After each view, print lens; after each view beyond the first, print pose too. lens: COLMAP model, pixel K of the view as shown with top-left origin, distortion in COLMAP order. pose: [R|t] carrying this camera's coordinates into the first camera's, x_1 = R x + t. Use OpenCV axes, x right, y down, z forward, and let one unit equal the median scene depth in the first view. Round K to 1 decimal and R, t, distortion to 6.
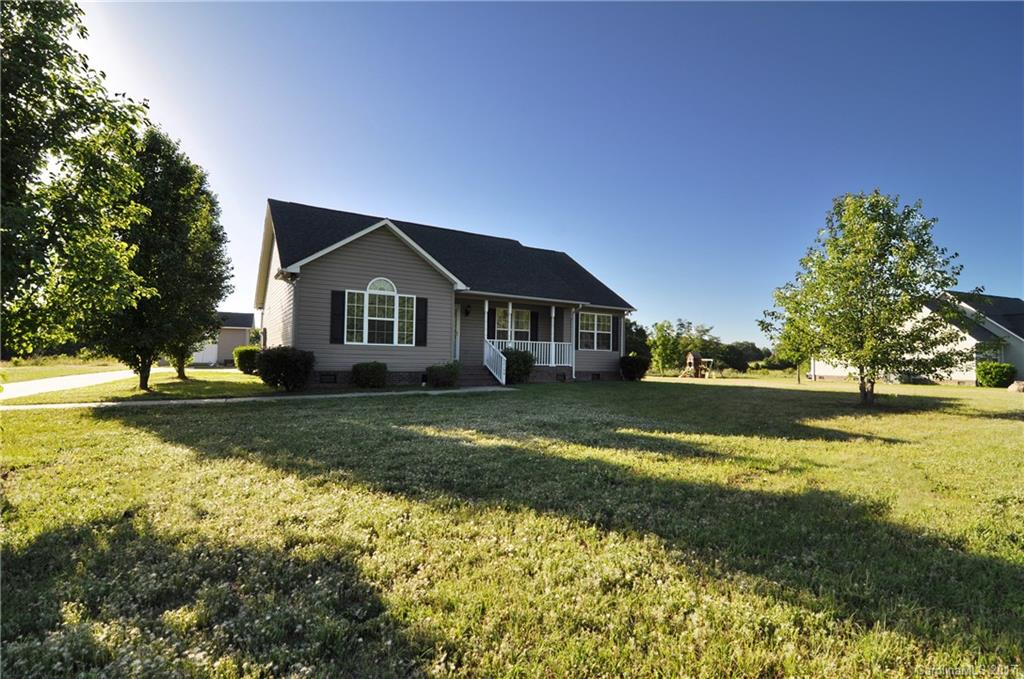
lens RADIAL K [[486.6, 0, 511.0], [0, 486.6, 341.1], [0, 0, 1]] dist [-0.022757, -0.001213]
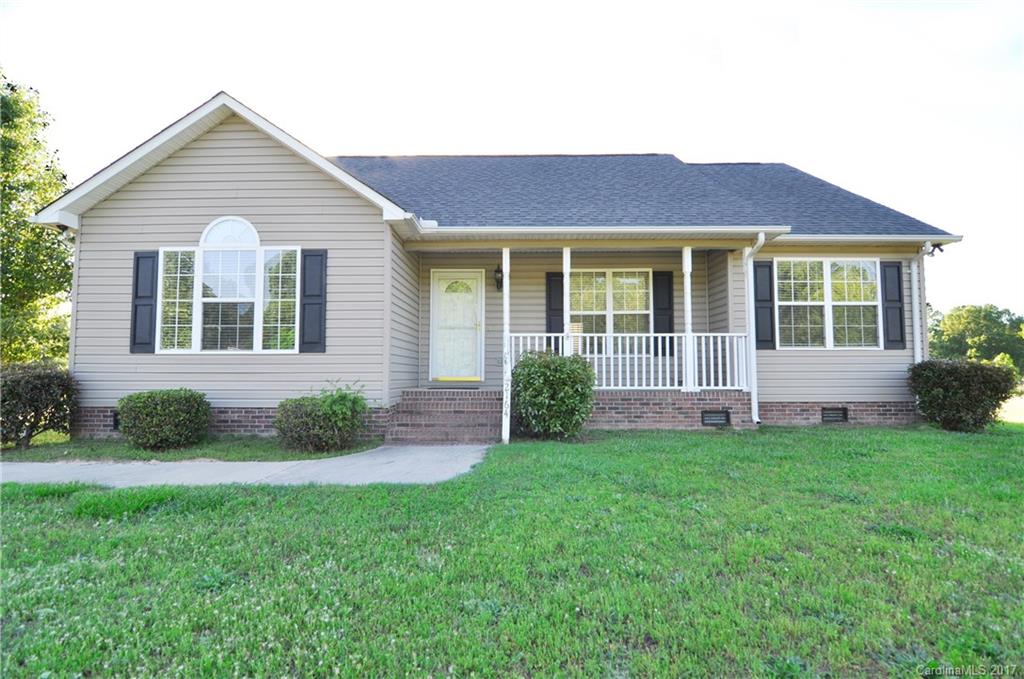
lens RADIAL K [[486.6, 0, 512.7], [0, 486.6, 341.5], [0, 0, 1]] dist [-0.022757, -0.001213]
pose [[0.846004, -0.045768, -0.531209, 0.176738], [0.036033, 0.998939, -0.028680, 0.015765], [0.531958, 0.005122, 0.846755, 0.565165]]
